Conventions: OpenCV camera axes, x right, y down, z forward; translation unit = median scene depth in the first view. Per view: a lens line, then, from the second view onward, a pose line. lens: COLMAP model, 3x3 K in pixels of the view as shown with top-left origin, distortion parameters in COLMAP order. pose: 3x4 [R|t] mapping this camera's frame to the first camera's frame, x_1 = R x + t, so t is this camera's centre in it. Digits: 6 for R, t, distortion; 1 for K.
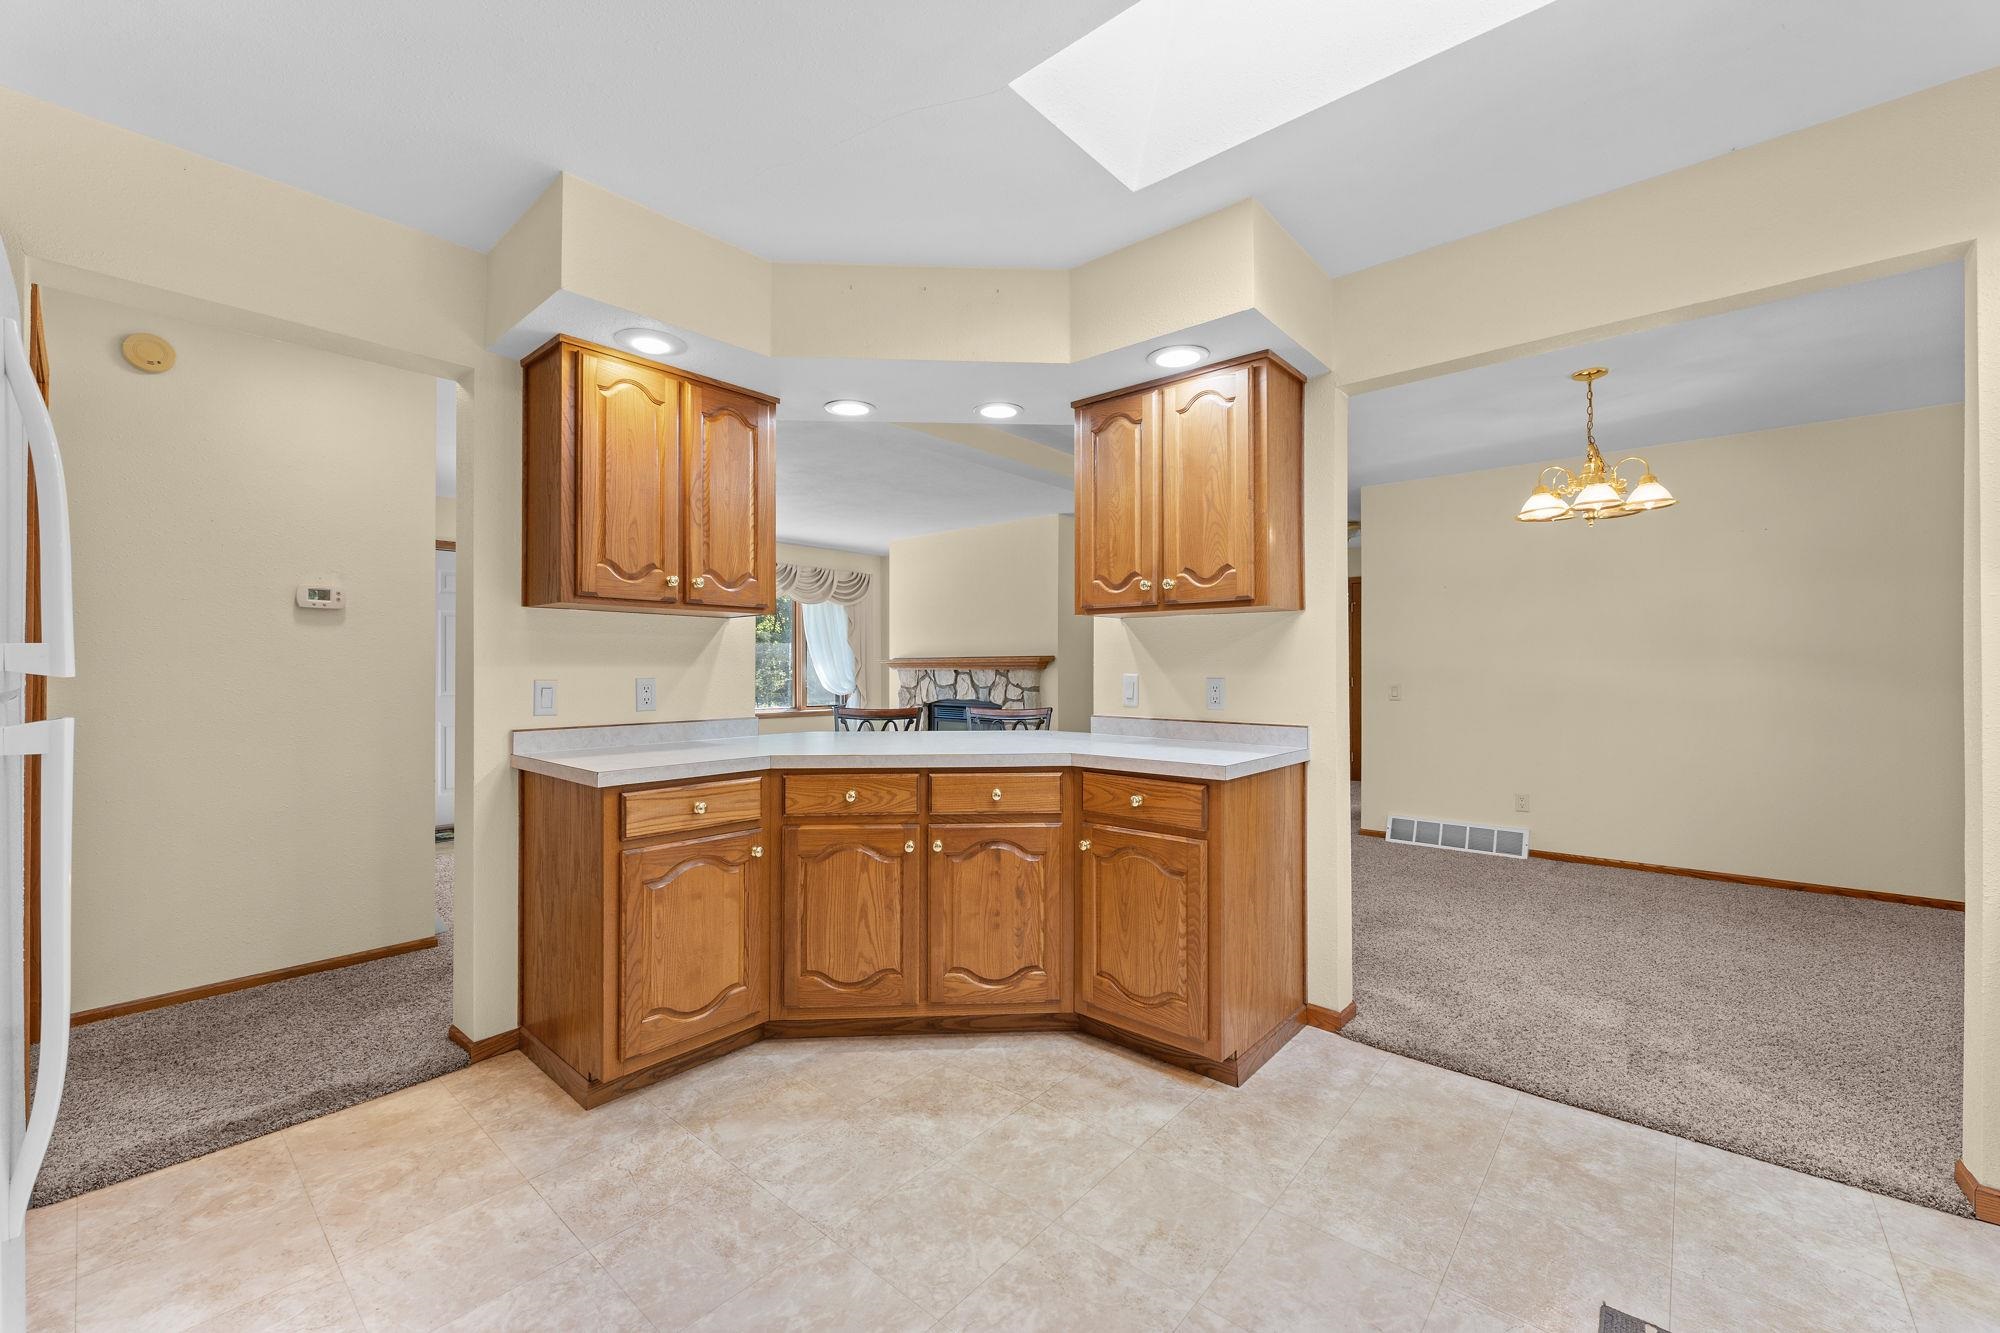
lens RADIAL K [[798.0, 0, 1000.0], [0, 798.0, 666.5], [0, 0, 1]] dist [-0.000227, -0.000142]
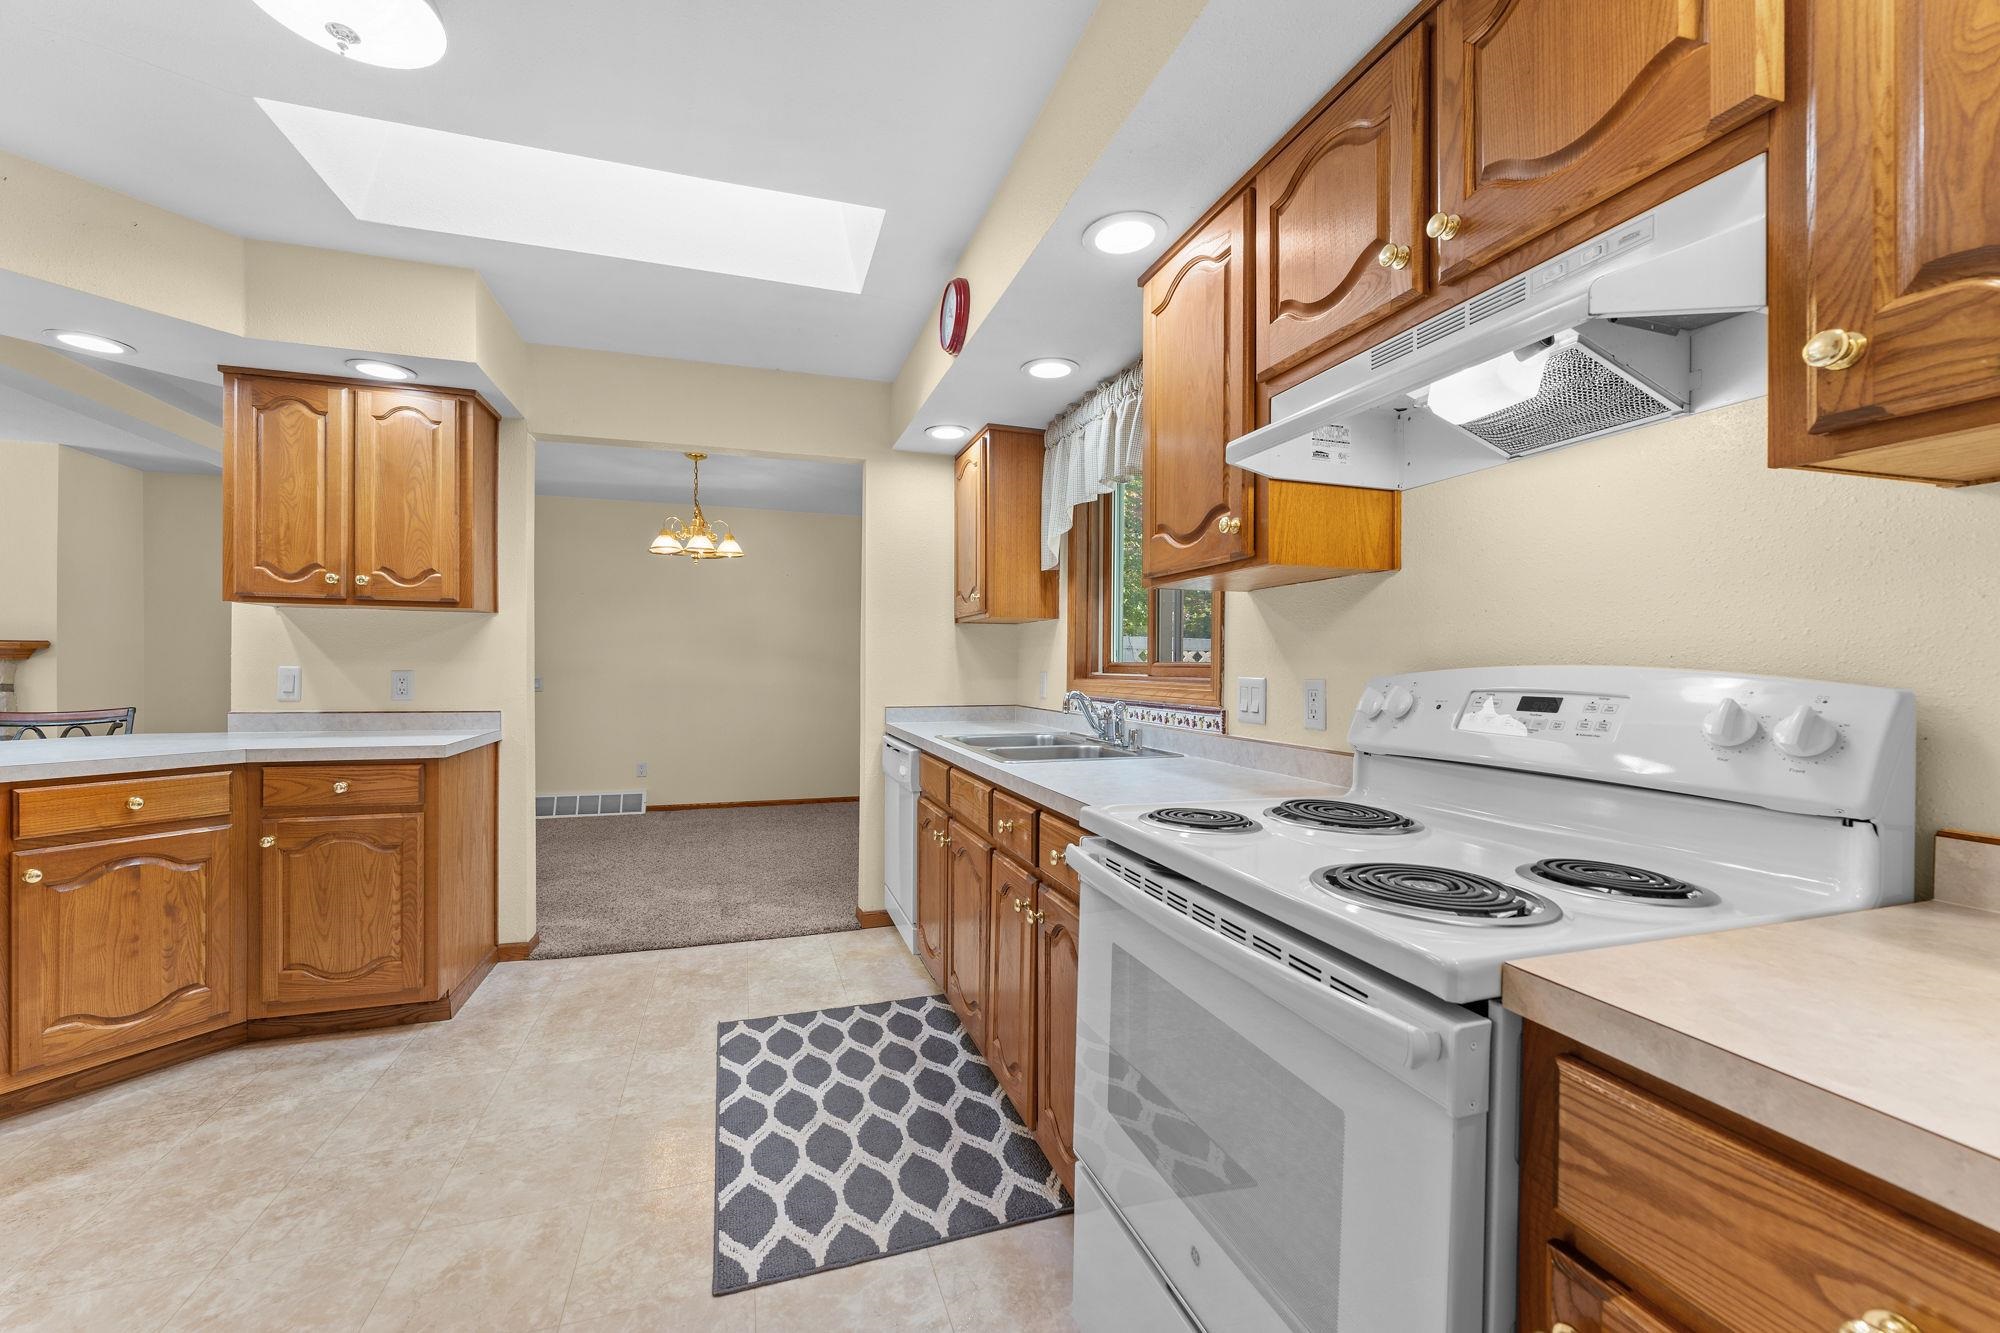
lens RADIAL K [[794.0, 0, 993.2], [0, 794.0, 671.7], [0, 0, 1]] dist [-0.000956, -0.000150]
pose [[0.521482, -0.001573, 0.853261, -0.253528], [-0.010148, 0.999916, 0.008046, -0.000585], [-0.853202, -0.012855, 0.521423, -0.254217]]
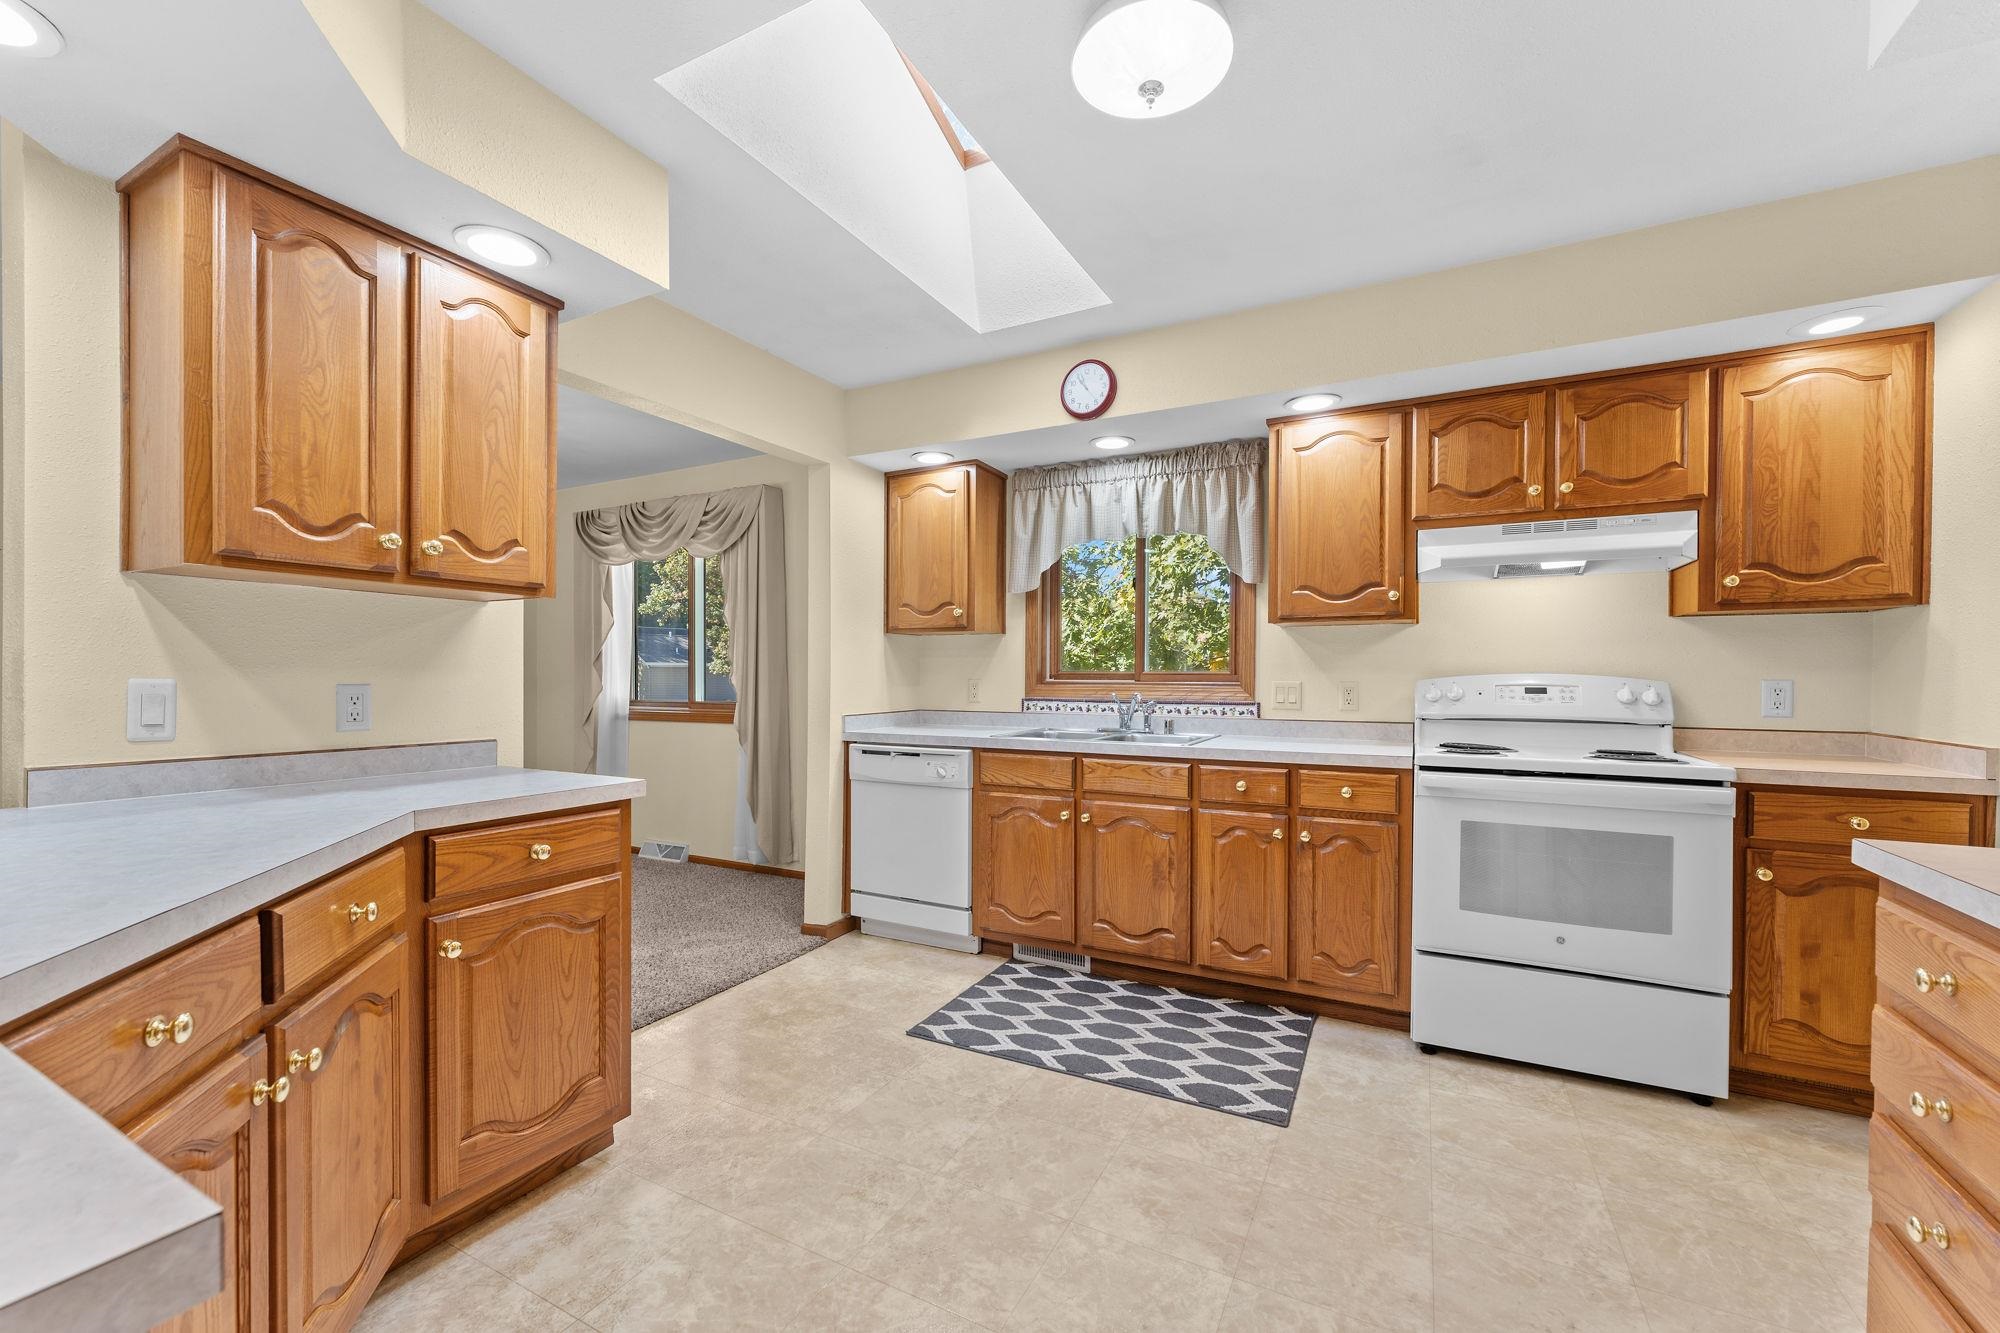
lens RADIAL K [[801.1, 0, 996.0], [0, 801.1, 687.5], [0, 0, 1]] dist [-0.001259, -0.000178]
pose [[-0.225376, -0.014081, 0.974170, -0.596074], [-0.006272, 0.999896, 0.013002, 0.005417], [-0.974252, -0.003179, -0.225441, 0.711535]]
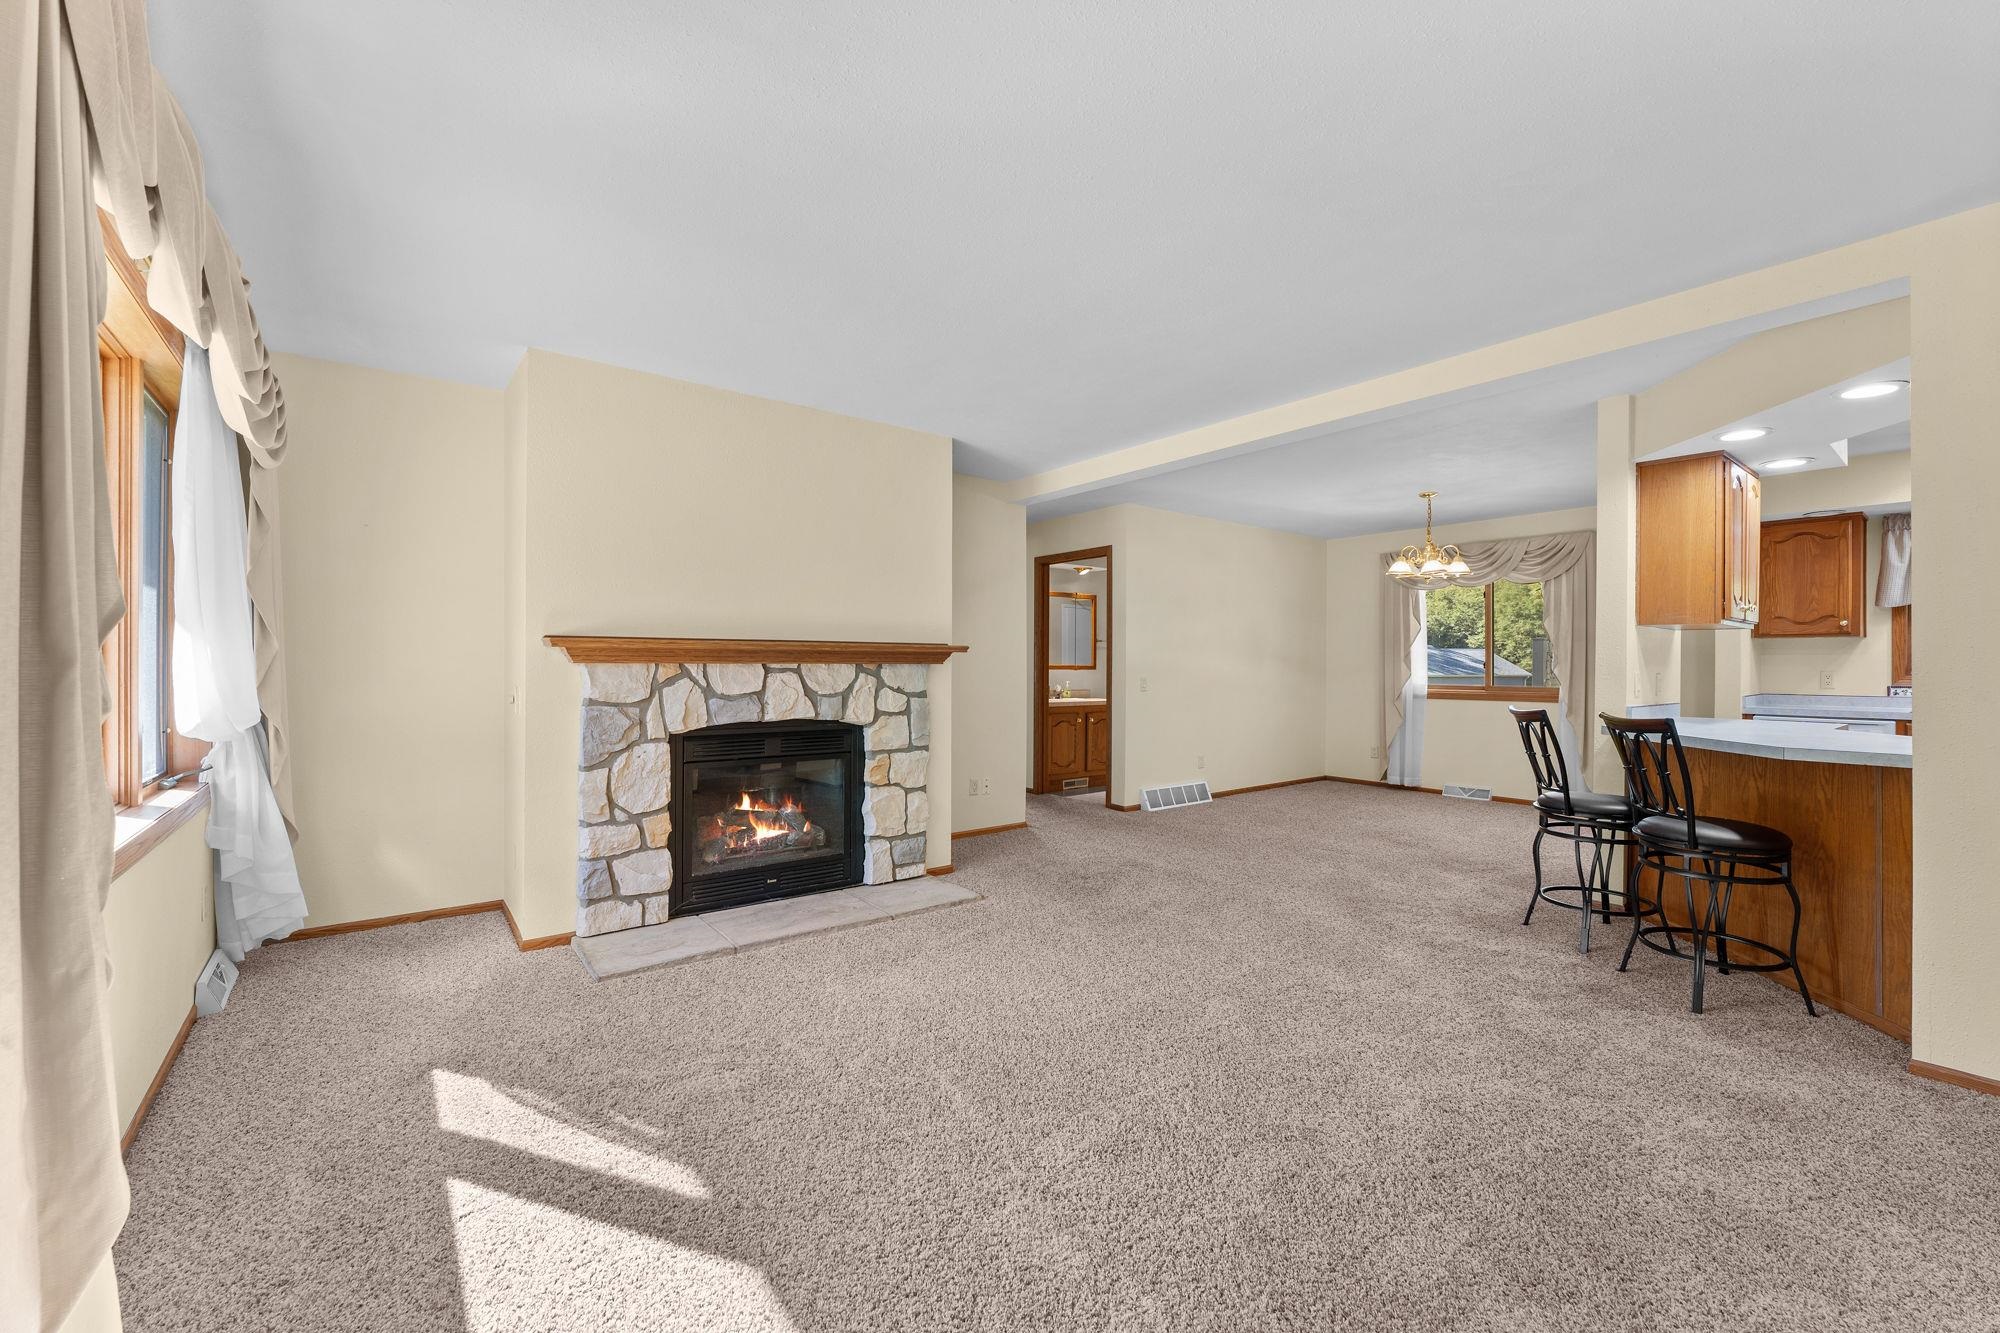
lens RADIAL K [[798.0, 0, 1000.0], [0, 798.0, 666.5], [0, 0, 1]] dist [-0.000227, -0.000142]
pose [[0.194805, -0.002473, 0.980839, -1.552216], [-0.008244, 0.999957, 0.004159, 0.006997], [-0.980807, -0.008896, 0.194776, 2.174440]]
